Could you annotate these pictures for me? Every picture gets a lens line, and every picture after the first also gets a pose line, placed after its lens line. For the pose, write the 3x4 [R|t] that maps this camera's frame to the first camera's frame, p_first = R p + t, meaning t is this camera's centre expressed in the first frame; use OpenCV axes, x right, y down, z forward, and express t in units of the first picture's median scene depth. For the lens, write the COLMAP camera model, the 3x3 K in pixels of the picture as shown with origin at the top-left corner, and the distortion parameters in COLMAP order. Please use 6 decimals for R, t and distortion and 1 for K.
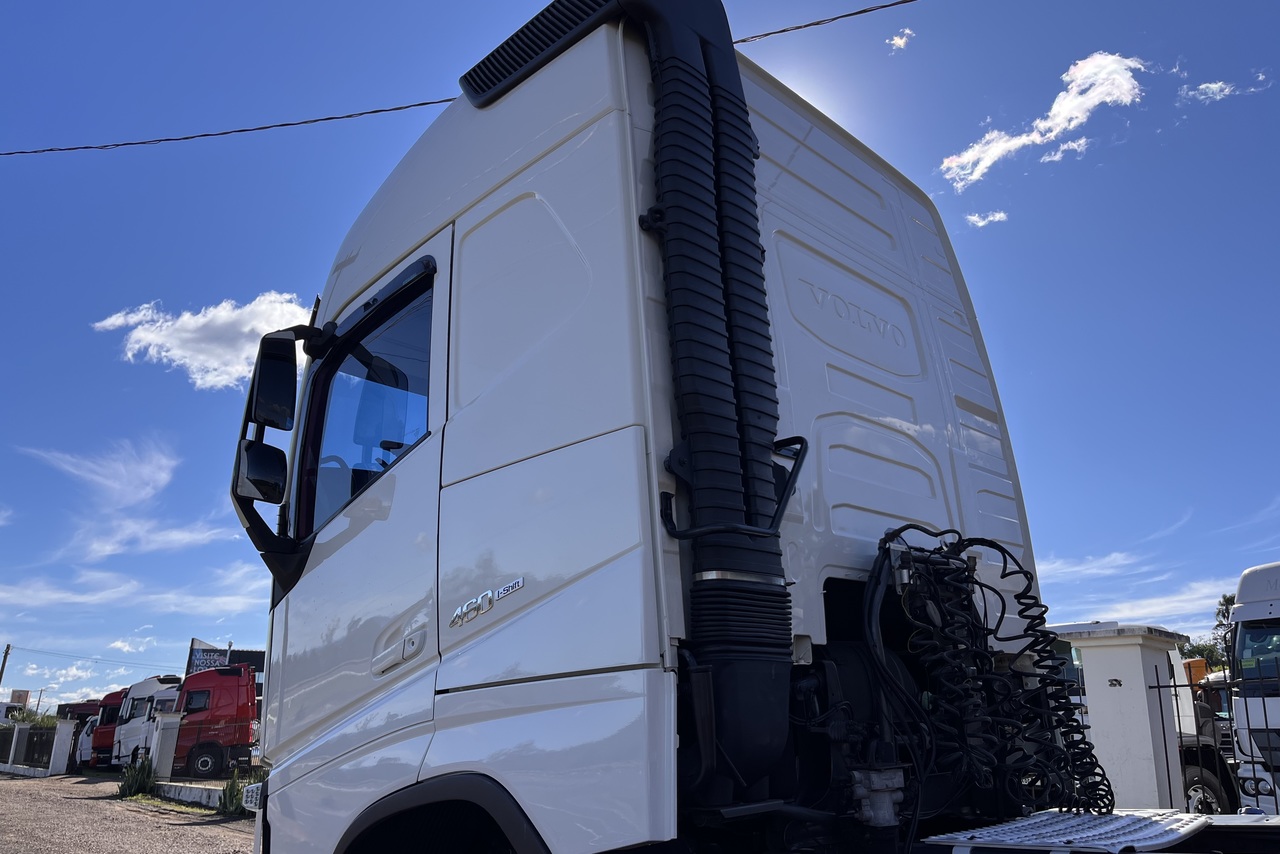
lens RADIAL K [[971.7, 0, 643.7], [0, 971.7, 418.8], [0, 0, 1]] dist [0.064367, -0.099755]
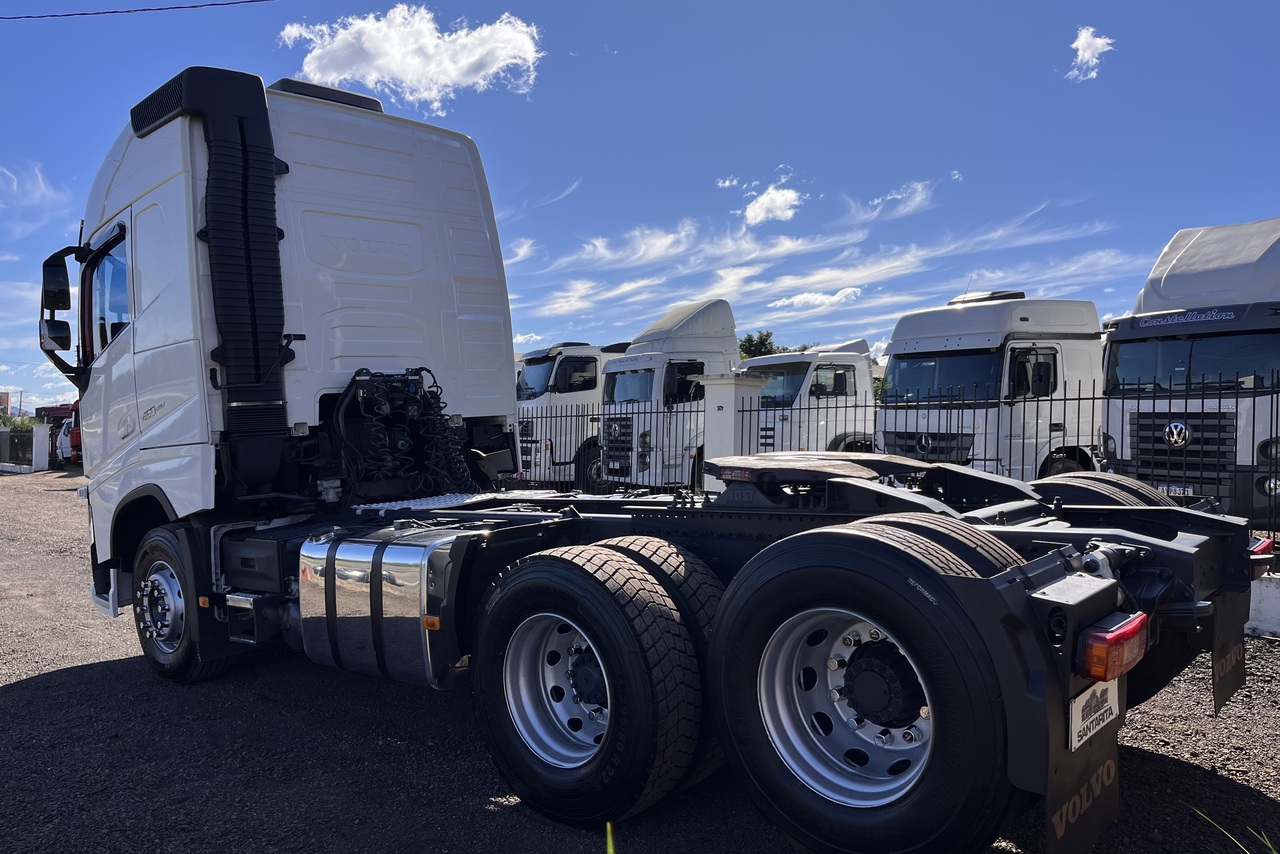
lens RADIAL K [[1012.8, 0, 640.0], [0, 1012.8, 427.0], [0, 0, 1]] dist [0.001825, -0.001879]
pose [[0.999829, -0.015526, 0.010008, 0.733060], [0.011612, 0.949633, 0.313150, -0.385732], [-0.014365, -0.312980, 0.949651, -0.957667]]
